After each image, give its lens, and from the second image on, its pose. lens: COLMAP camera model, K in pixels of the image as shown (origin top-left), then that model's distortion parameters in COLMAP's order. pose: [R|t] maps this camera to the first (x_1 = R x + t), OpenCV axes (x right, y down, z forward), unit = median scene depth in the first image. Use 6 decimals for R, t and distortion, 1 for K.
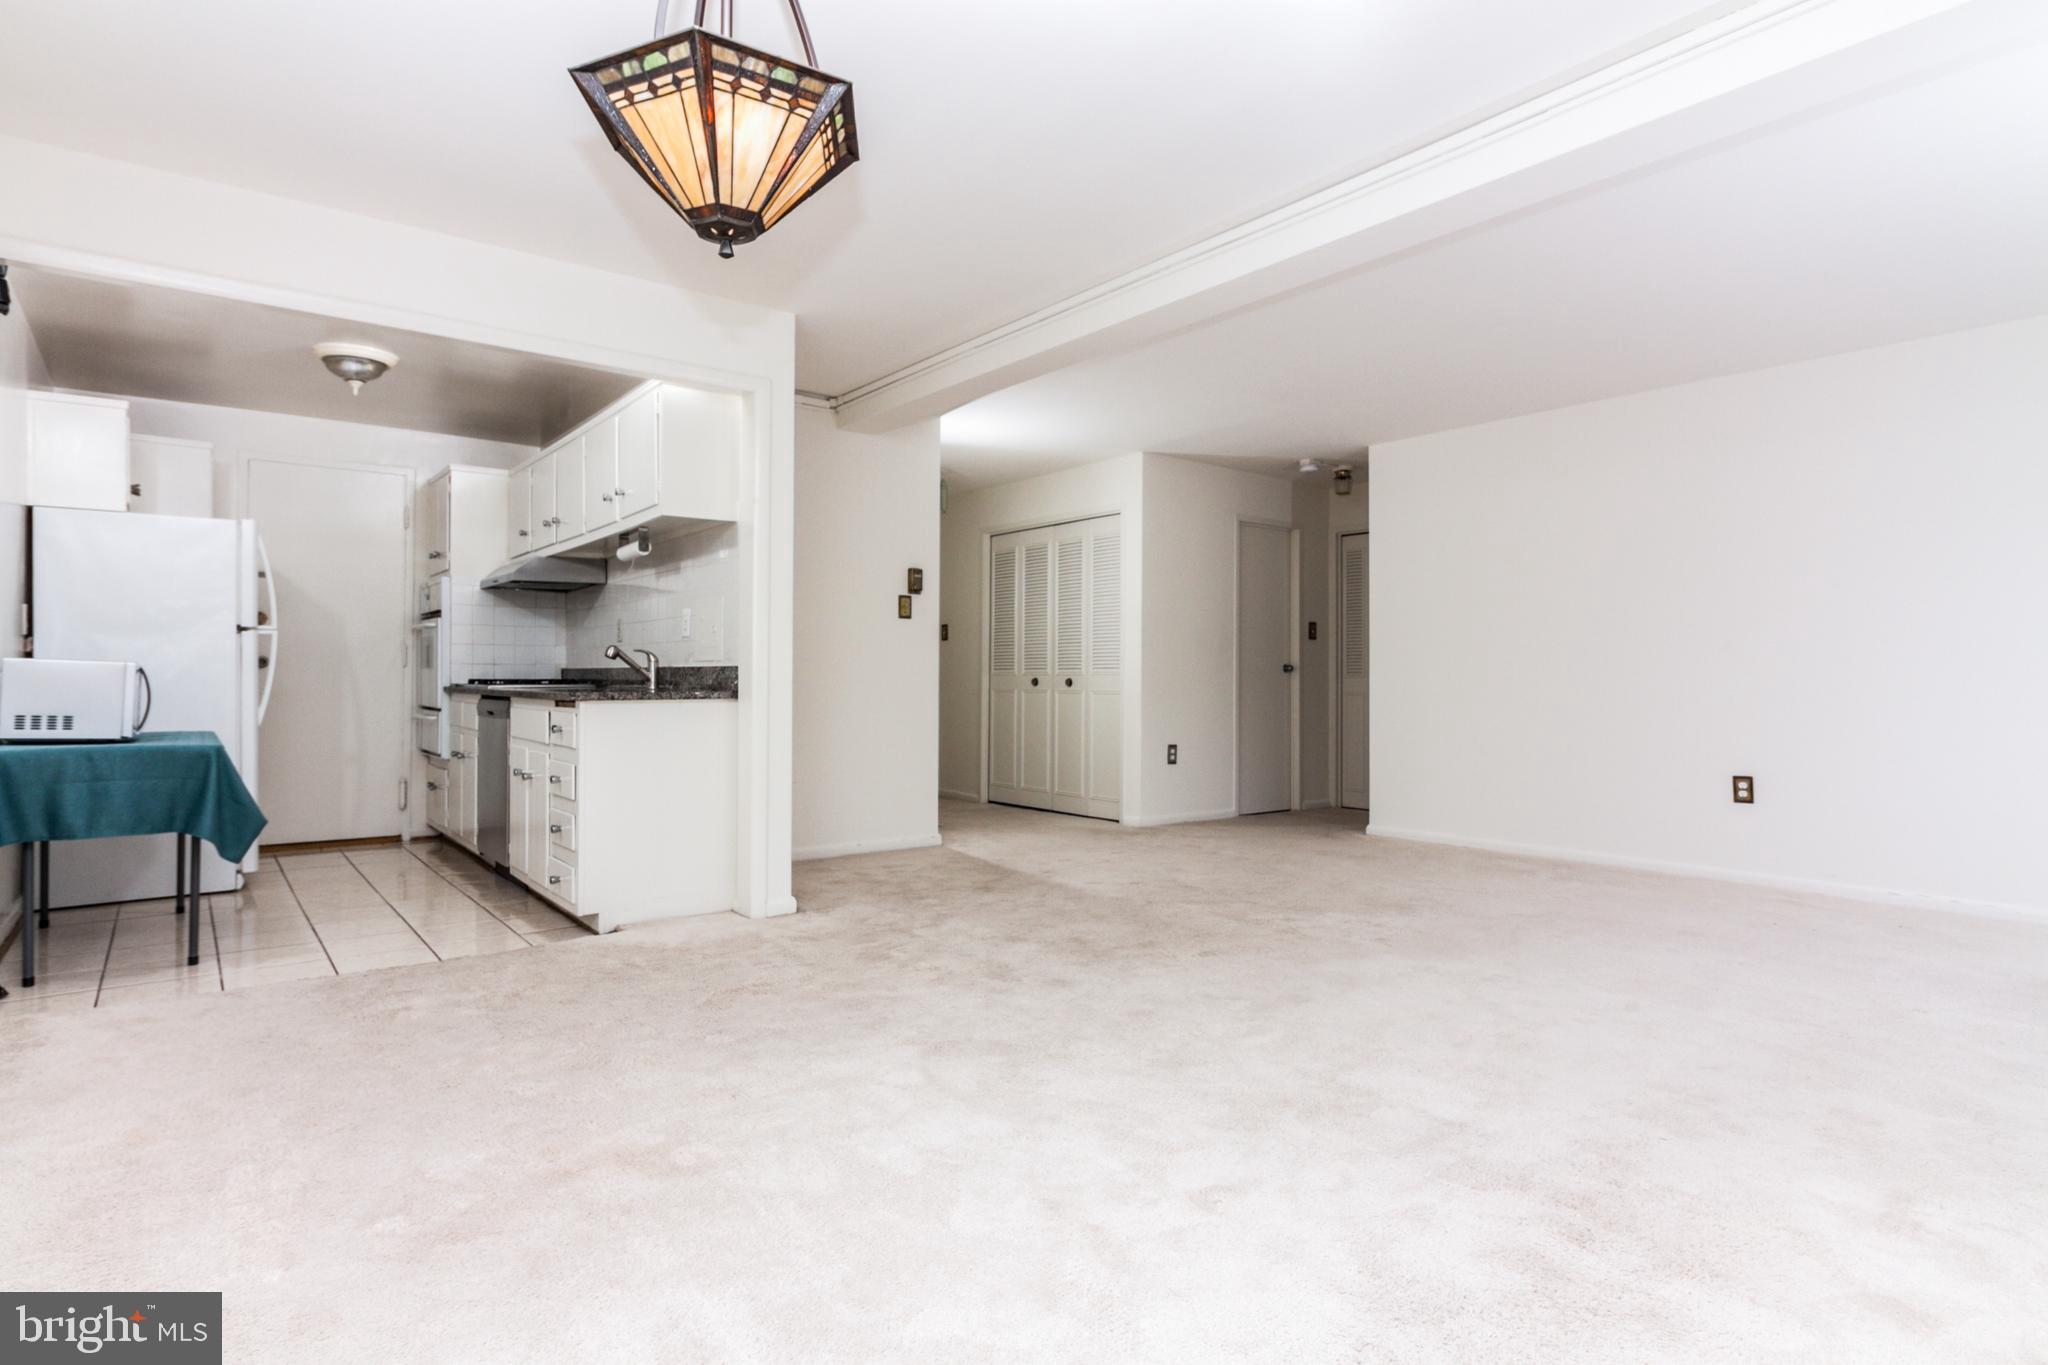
lens RADIAL K [[1111.3, 0, 1024.0], [0, 1111.3, 682.5], [0, 0, 1]] dist [0.000789, 0.000085]
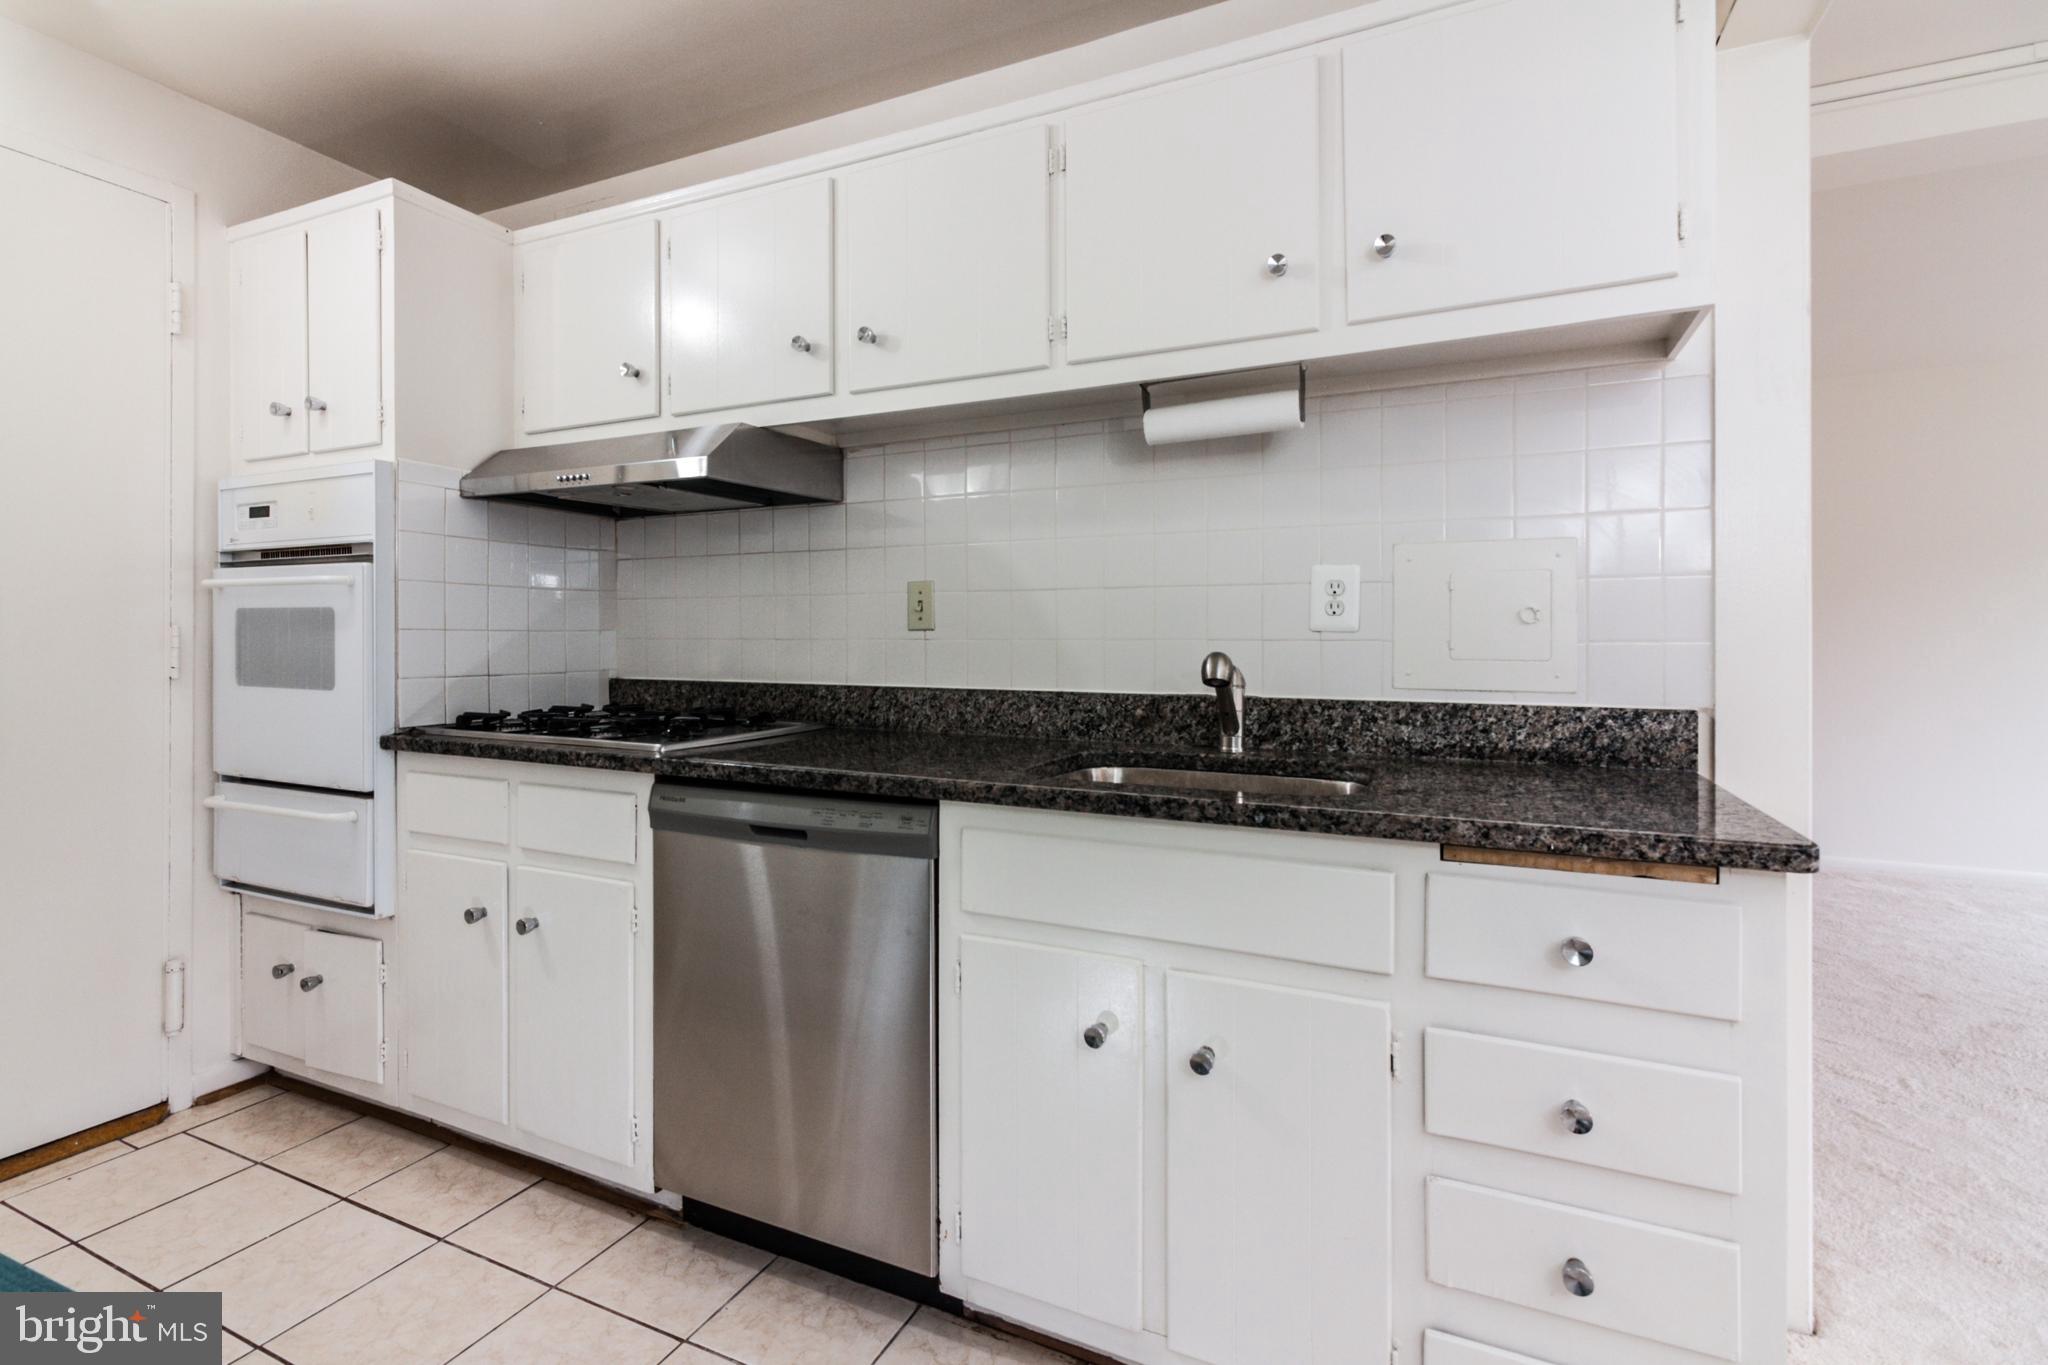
lens RADIAL K [[940.9, 0, 998.8], [0, 940.9, 662.3], [0, 0, 1]] dist [0.002492, 0.000262]
pose [[0.888634, -0.004476, 0.458596, -0.476743], [-0.001313, 0.999923, 0.012305, -0.026777], [-0.458616, -0.011537, 0.888560, 0.595338]]
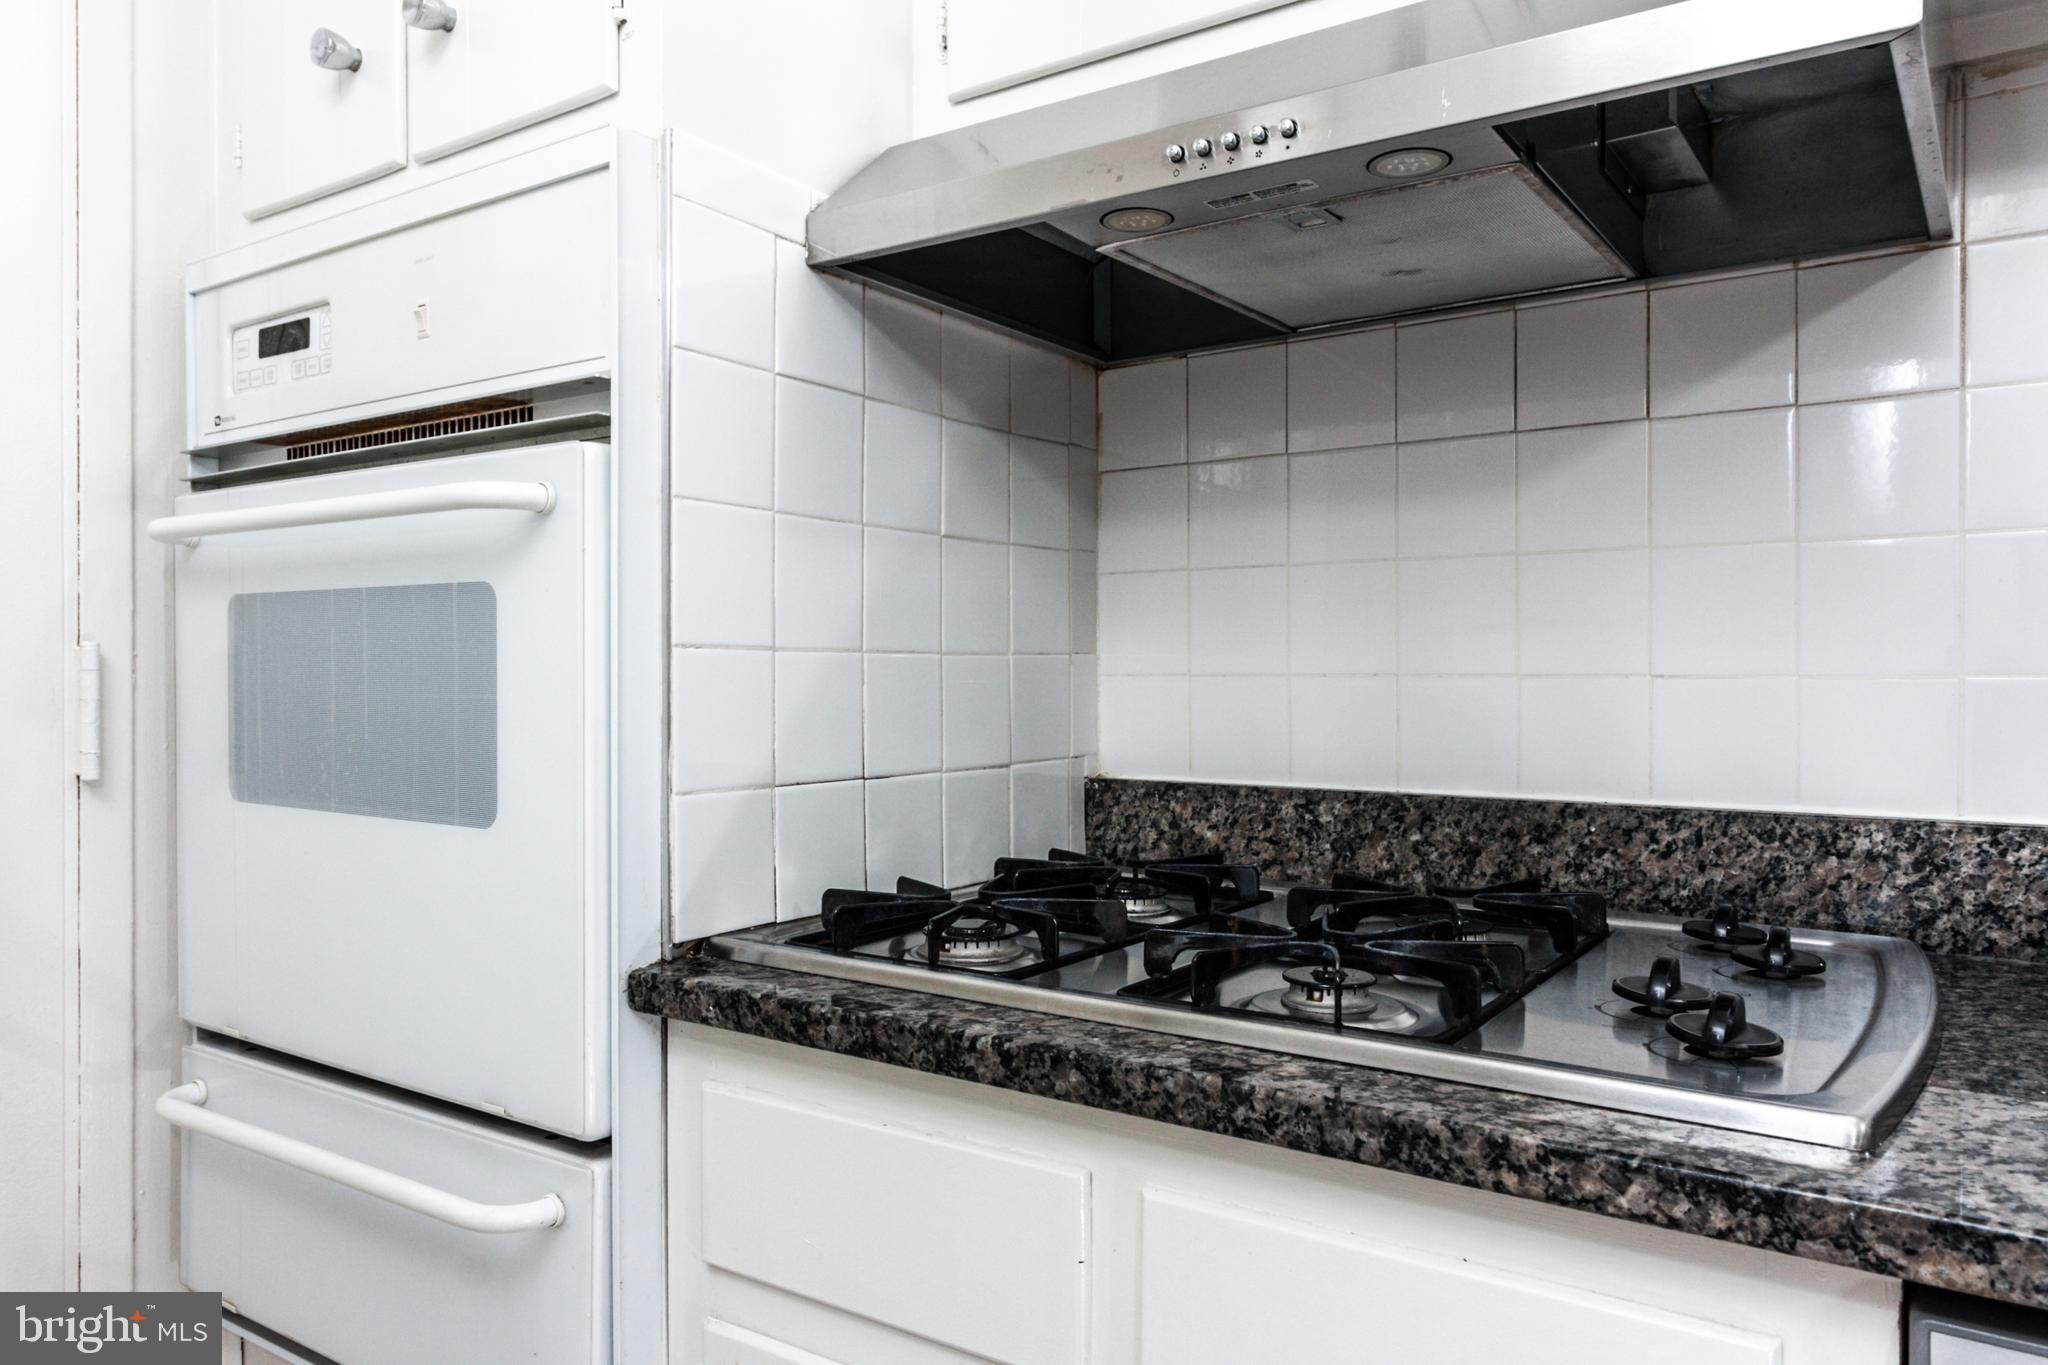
lens RADIAL K [[1303.3, 0, 889.2], [0, 1303.3, 700.7], [0, 0, 1]] dist [-0.020479, -0.000835]
pose [[0.955380, -0.000320, 0.295380, -0.534405], [-0.002752, 0.999946, 0.009986, -0.029238], [-0.295367, -0.010354, 0.955328, 0.841832]]
